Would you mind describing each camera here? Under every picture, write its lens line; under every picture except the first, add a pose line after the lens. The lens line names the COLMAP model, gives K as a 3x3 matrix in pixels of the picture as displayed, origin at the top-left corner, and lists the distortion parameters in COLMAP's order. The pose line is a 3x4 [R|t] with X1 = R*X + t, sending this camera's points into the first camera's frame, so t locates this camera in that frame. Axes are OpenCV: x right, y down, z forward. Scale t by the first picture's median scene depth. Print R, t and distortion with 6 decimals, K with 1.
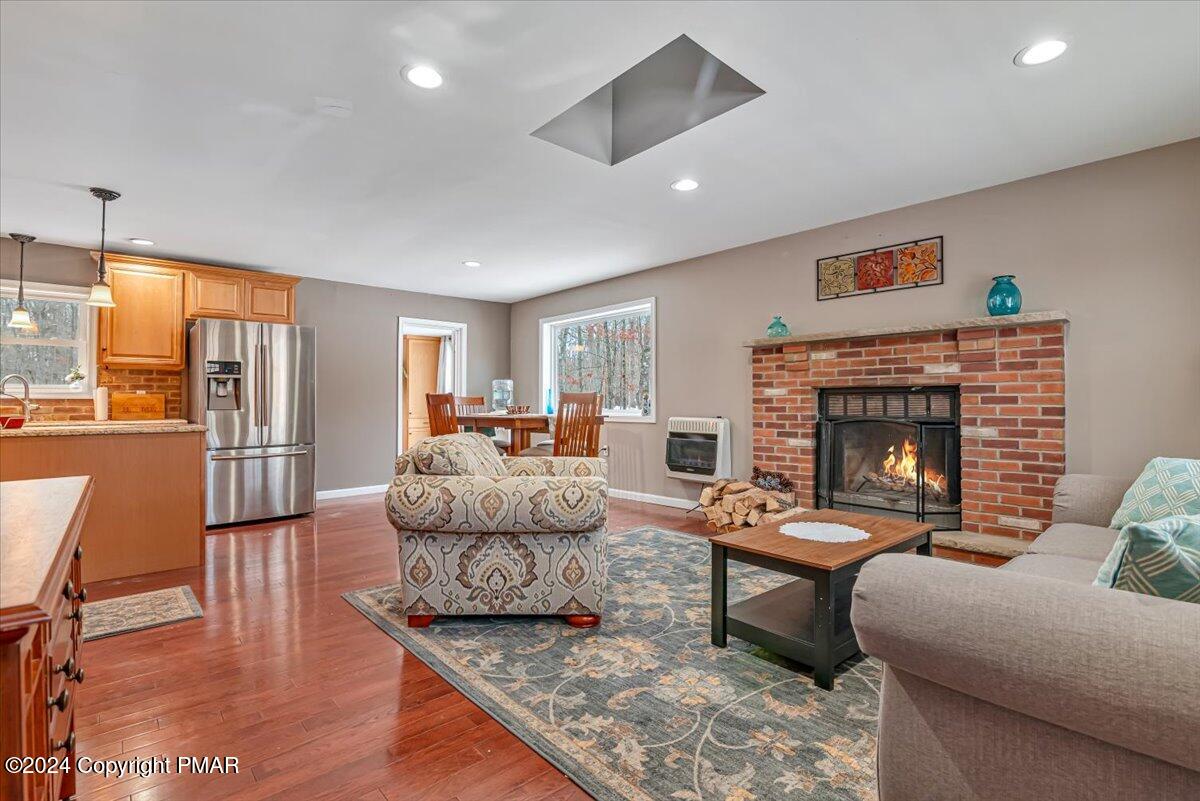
lens RADIAL K [[558.0, 0, 603.4], [0, 558.0, 392.3], [0, 0, 1]] dist [-0.016032, 0.000028]
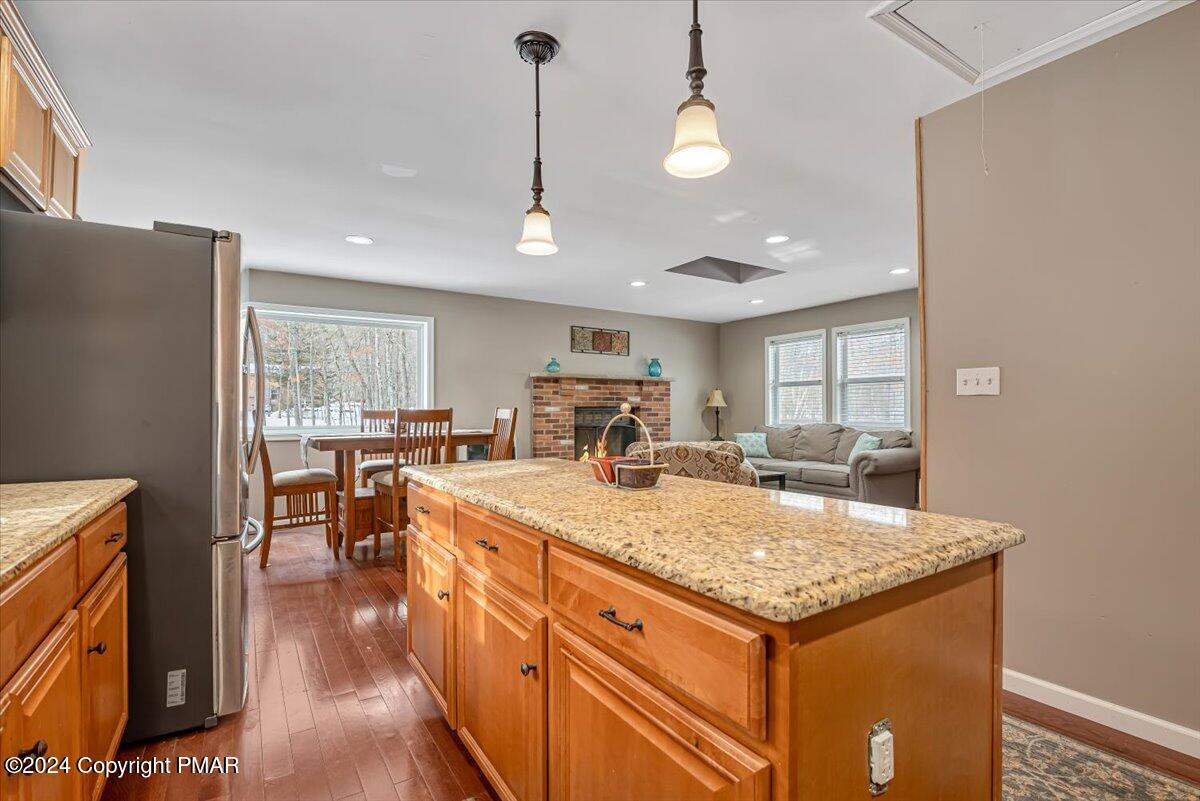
lens RADIAL K [[550.1, 0, 600.4], [0, 550.1, 405.2], [0, 0, 1]] dist [-0.020426, 0.000110]
pose [[0.153111, 0.011956, 0.988137, -1.107404], [-0.016146, 0.999824, -0.009595, 0.000758], [-0.988077, -0.014486, 0.153277, 0.654500]]
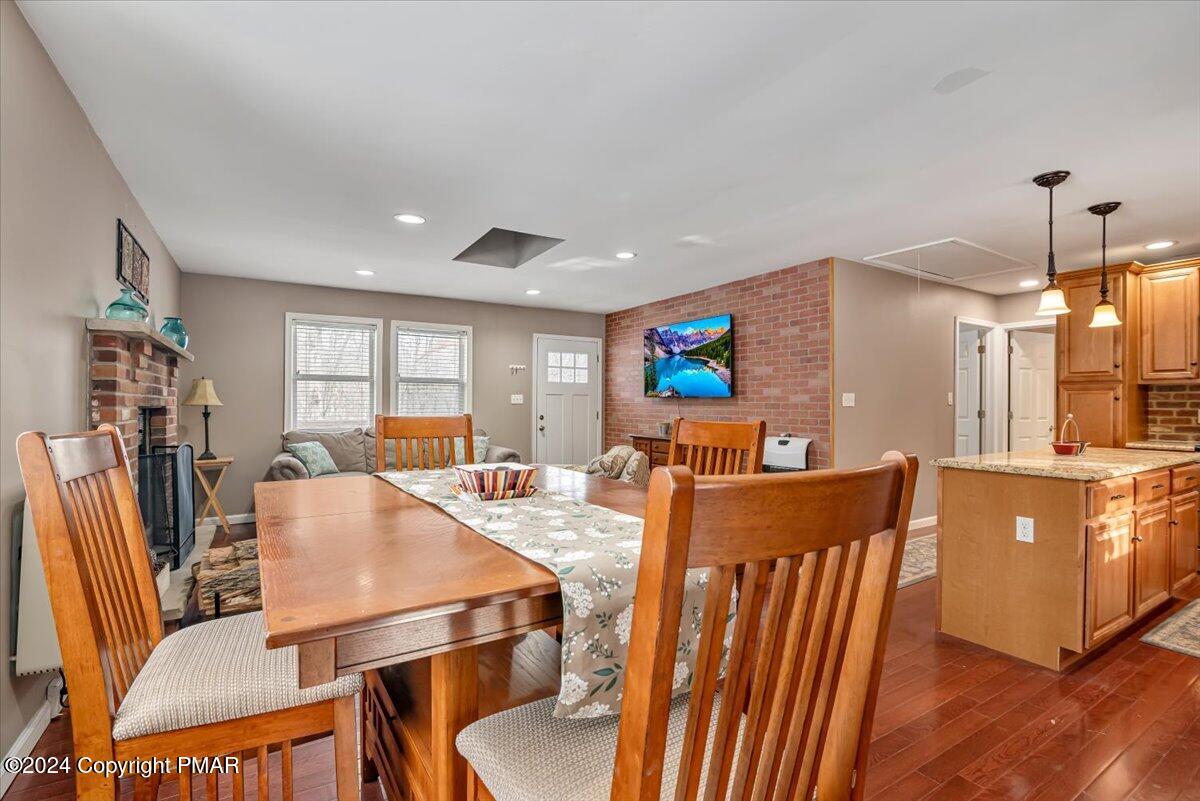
lens RADIAL K [[548.4, 0, 599.2], [0, 548.4, 403.4], [0, 0, 1]] dist [-0.015809, -0.000185]
pose [[-0.982858, 0.000485, 0.184361, -0.301207], [-0.003448, 0.999773, -0.021015, -0.001591], [-0.184330, -0.021291, -0.982634, 1.482224]]
